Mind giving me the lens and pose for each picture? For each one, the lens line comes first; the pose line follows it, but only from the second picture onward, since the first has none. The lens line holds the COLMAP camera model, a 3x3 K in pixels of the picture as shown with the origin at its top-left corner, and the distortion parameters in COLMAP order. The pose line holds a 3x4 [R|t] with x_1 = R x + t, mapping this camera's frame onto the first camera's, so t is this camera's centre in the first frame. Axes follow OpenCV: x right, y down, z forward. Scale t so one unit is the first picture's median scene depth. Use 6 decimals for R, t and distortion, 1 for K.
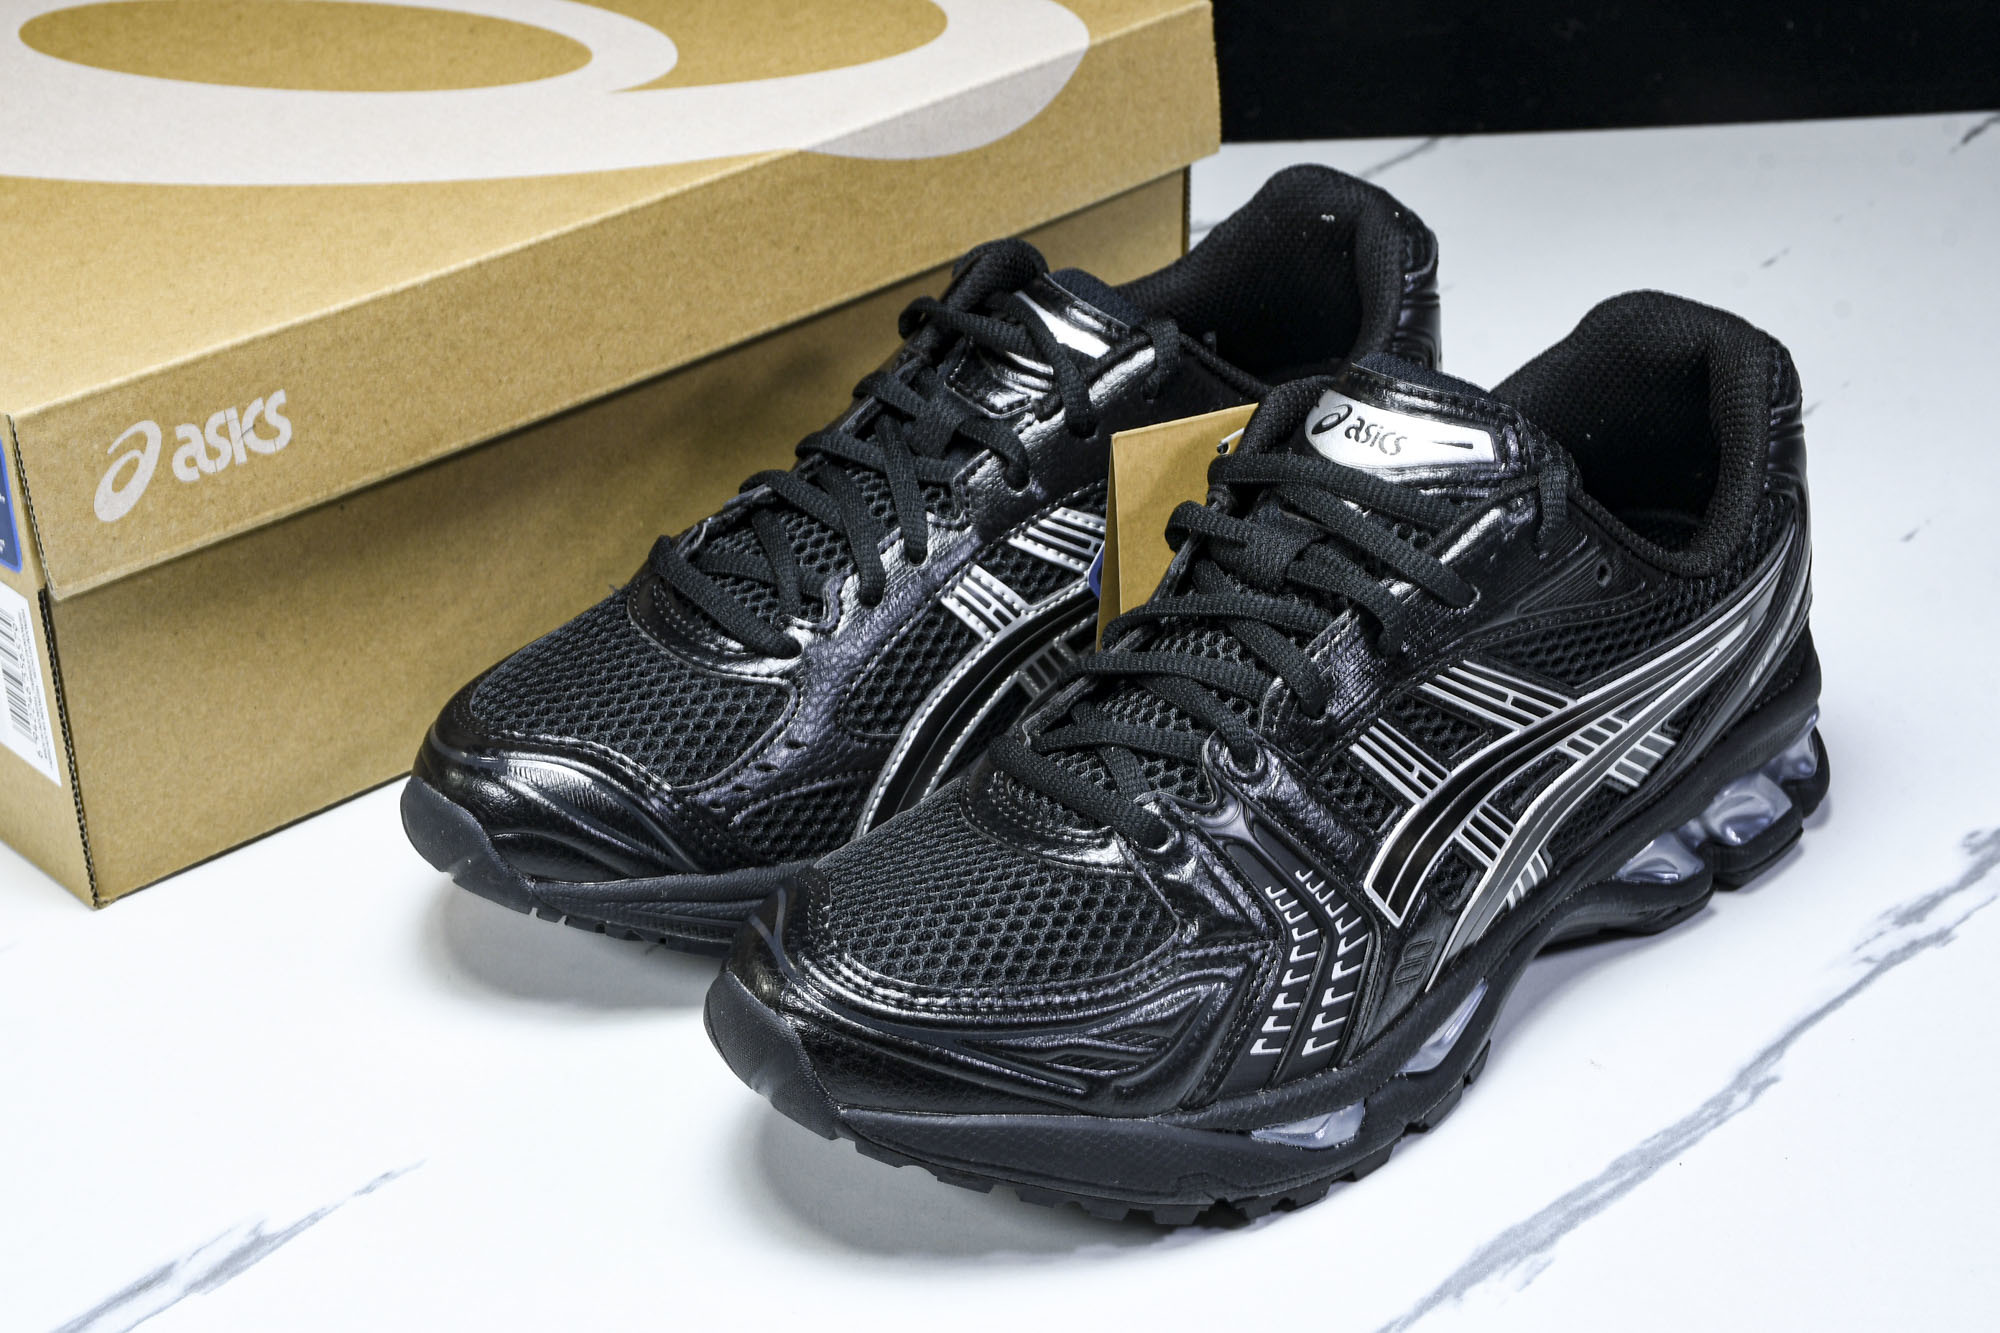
lens RADIAL K [[3772.6, 0, 1002.9], [0, 3772.6, 667.9], [0, 0, 1]] dist [0.348982, 0.000000]
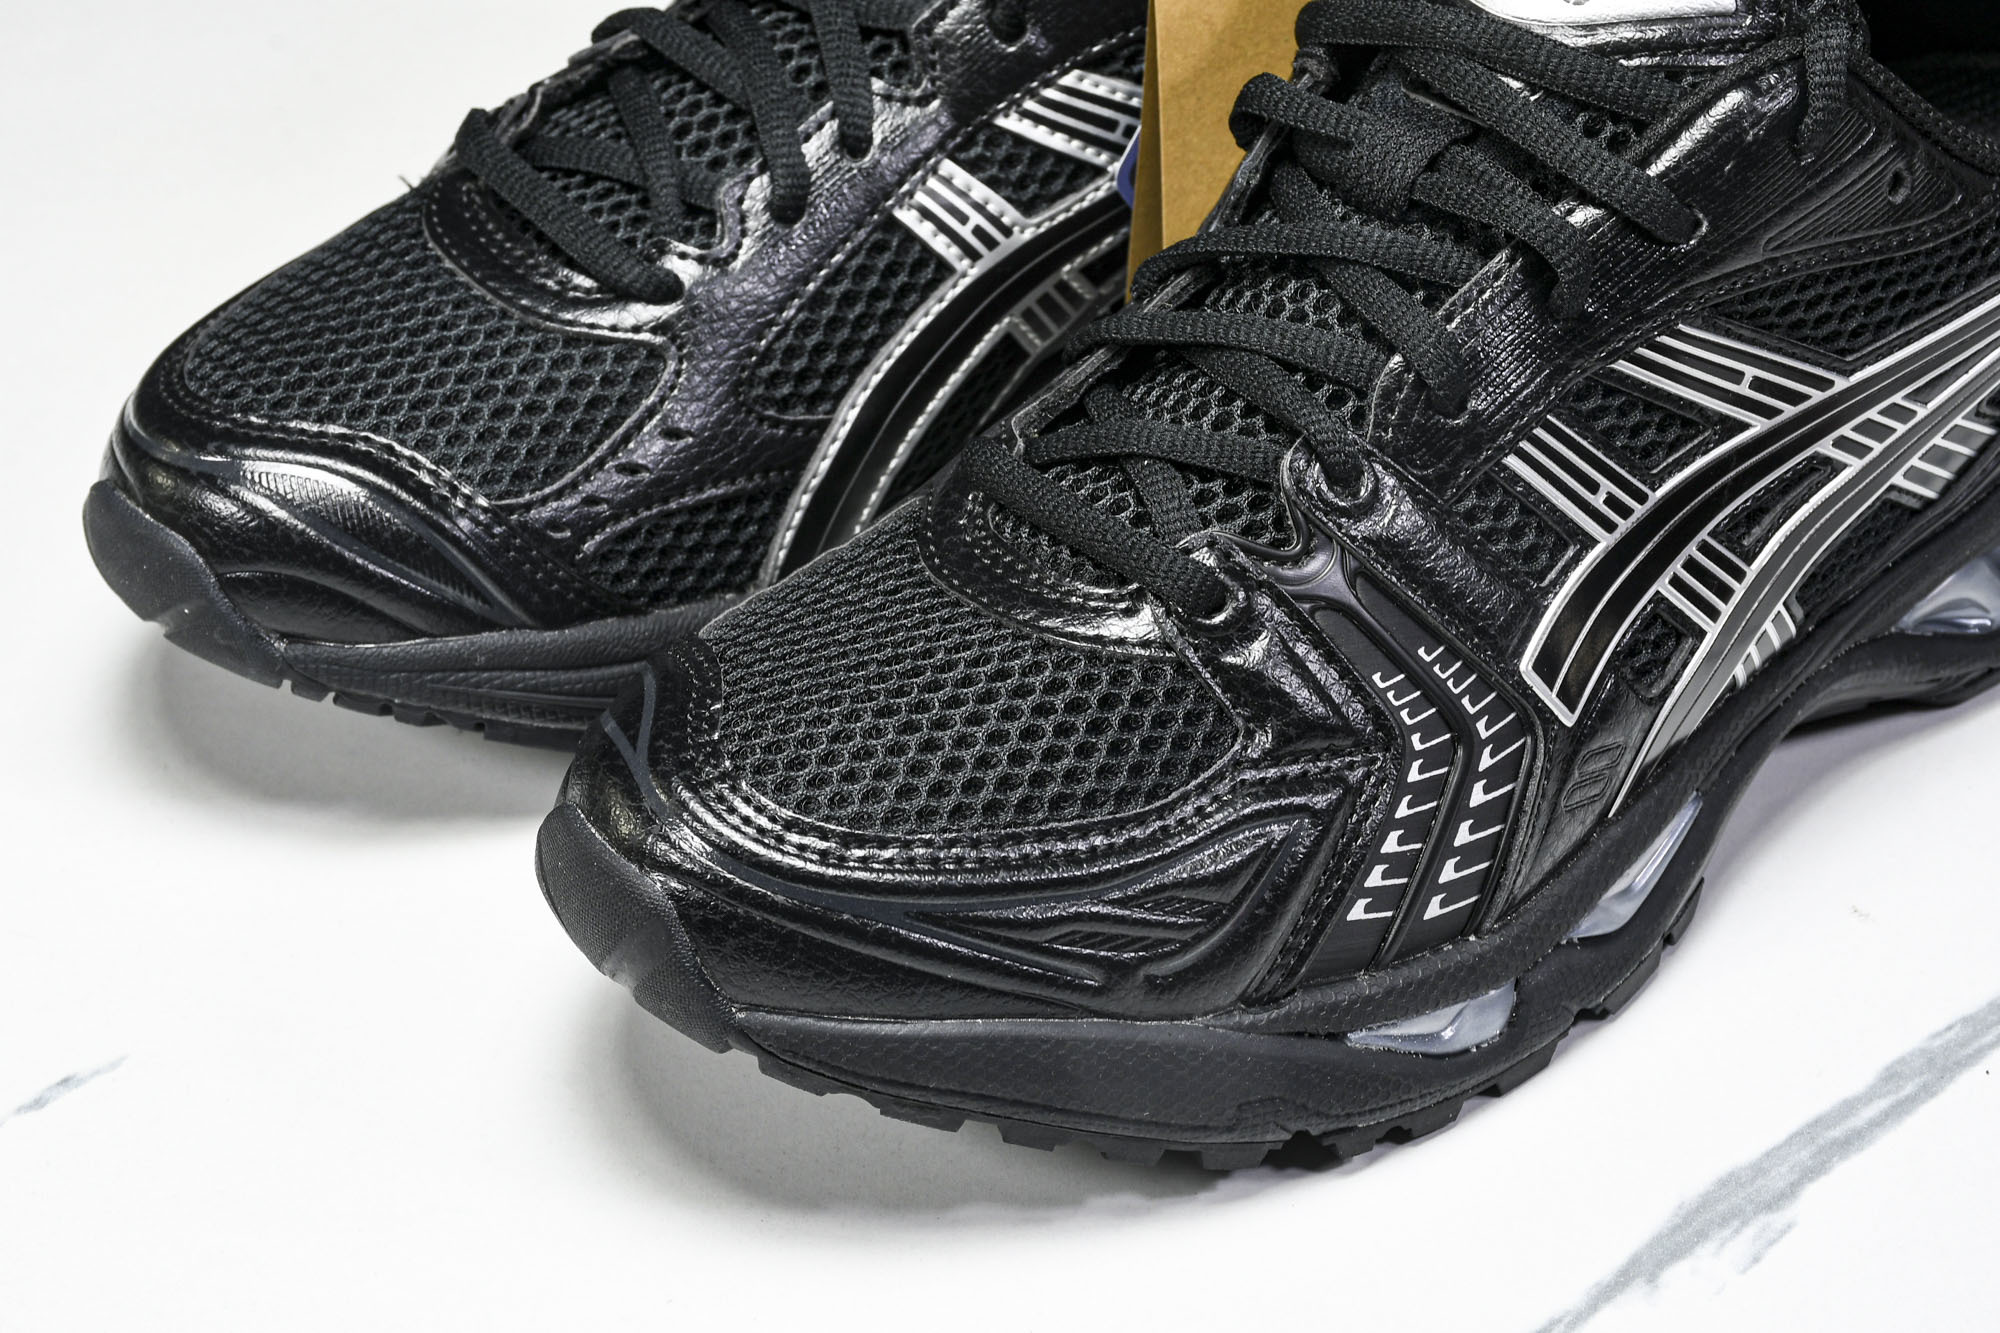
lens RADIAL K [[4998.7, 0, 992.1], [0, 4998.7, 673.7], [0, 0, 1]] dist [0.541673, 0.000000]
pose [[0.999977, 0.003792, -0.005652, 0.006939], [-0.003116, 0.993337, 0.115208, -0.042621], [0.006051, -0.115187, 0.993325, 0.115460]]
